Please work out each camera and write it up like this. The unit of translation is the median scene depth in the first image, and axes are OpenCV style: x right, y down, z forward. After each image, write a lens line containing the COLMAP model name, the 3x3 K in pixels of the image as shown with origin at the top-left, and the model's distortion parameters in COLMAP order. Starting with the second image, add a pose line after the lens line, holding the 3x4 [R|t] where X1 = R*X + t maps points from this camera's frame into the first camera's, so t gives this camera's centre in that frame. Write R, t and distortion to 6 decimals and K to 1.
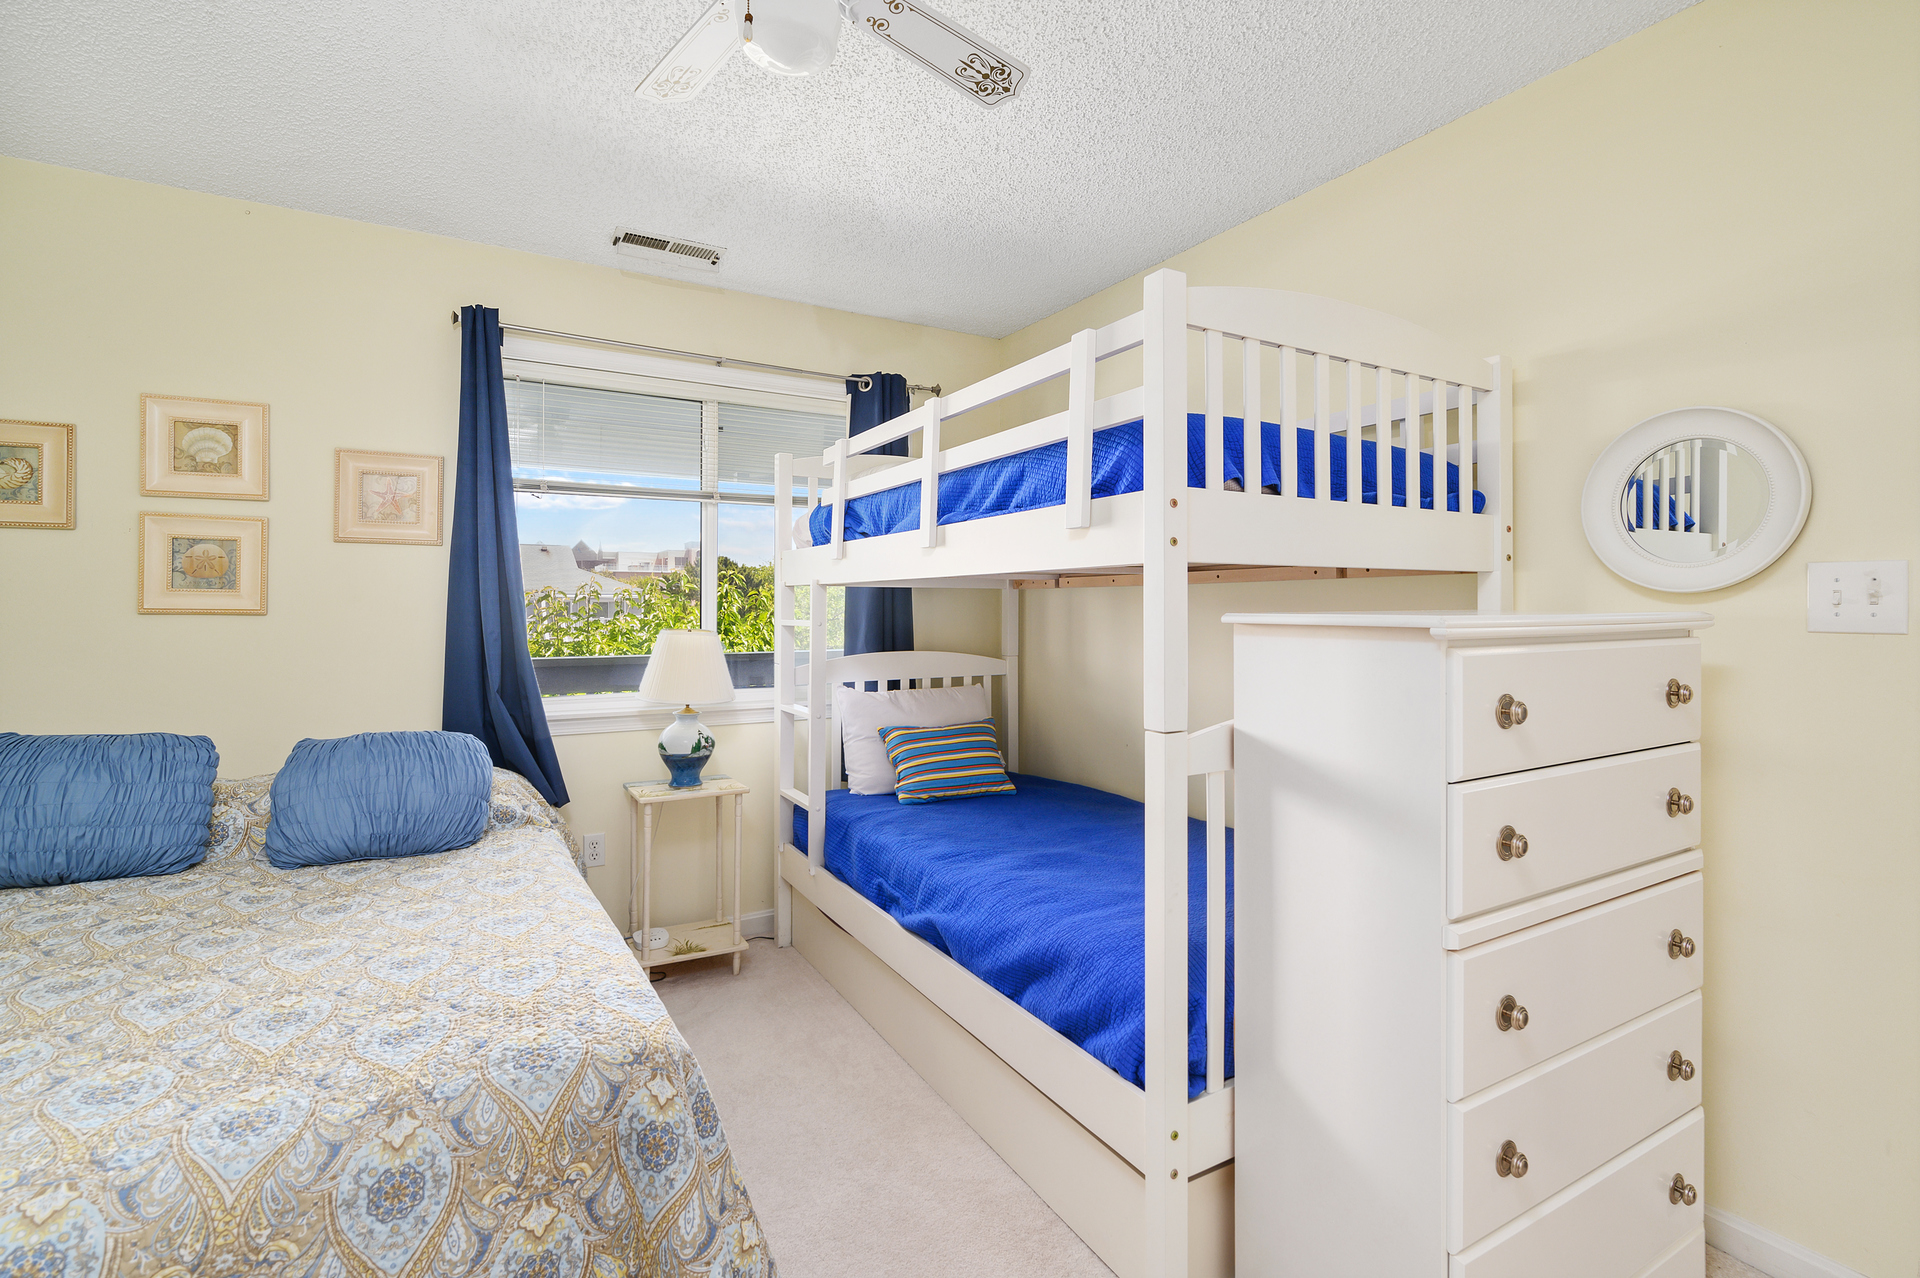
lens RADIAL K [[874.0, 0, 963.3], [0, 874.0, 613.3], [0, 0, 1]] dist [-0.011271, 0.001108]
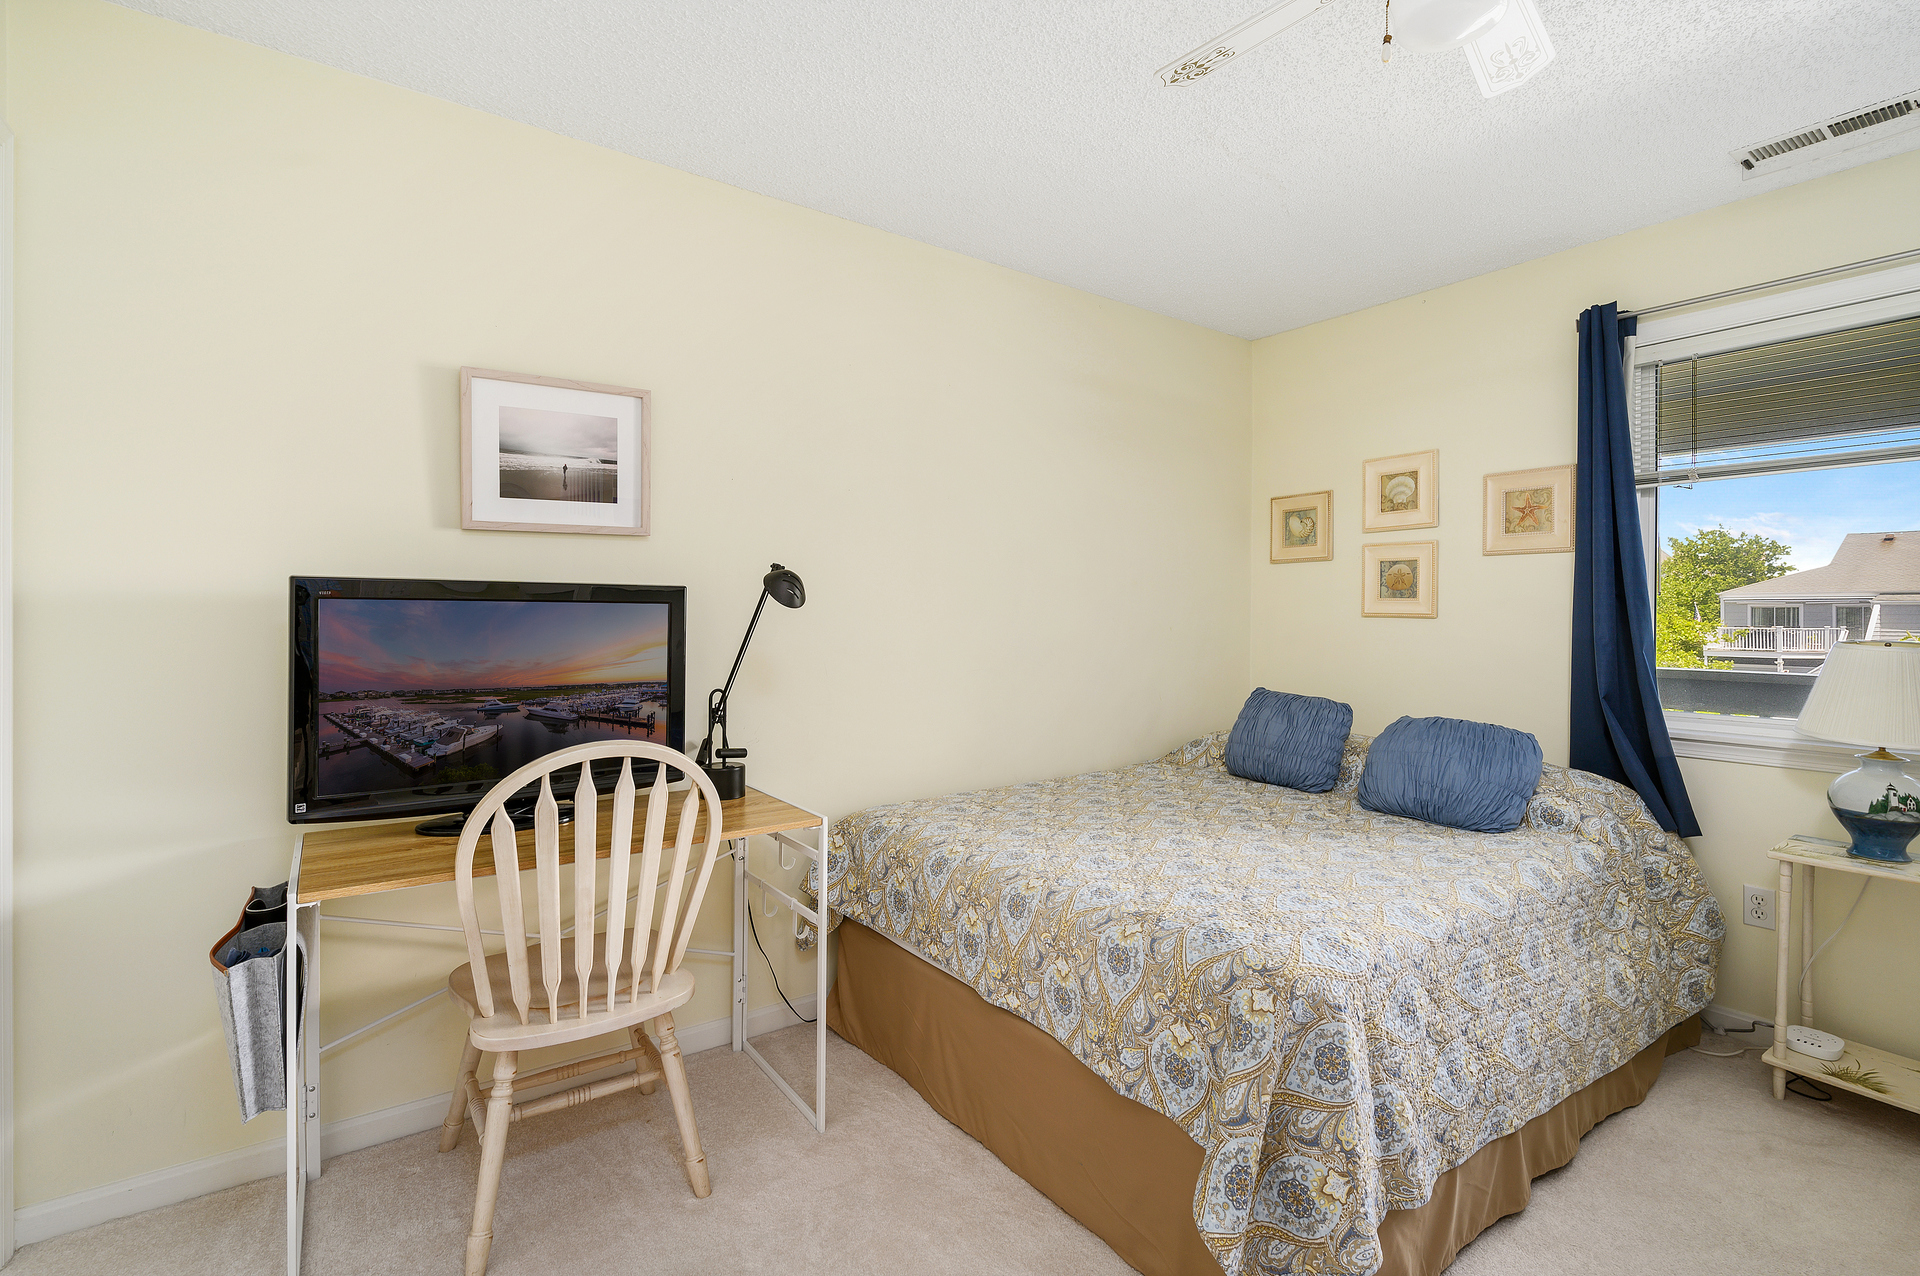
lens RADIAL K [[874.0, 0, 961.7], [0, 874.0, 625.0], [0, 0, 1]] dist [-0.011271, 0.001108]
pose [[0.082515, 0.013493, -0.996498, 0.413445], [-0.007412, 0.999889, 0.012925, 0.000489], [0.996562, 0.006319, 0.082606, 0.229532]]
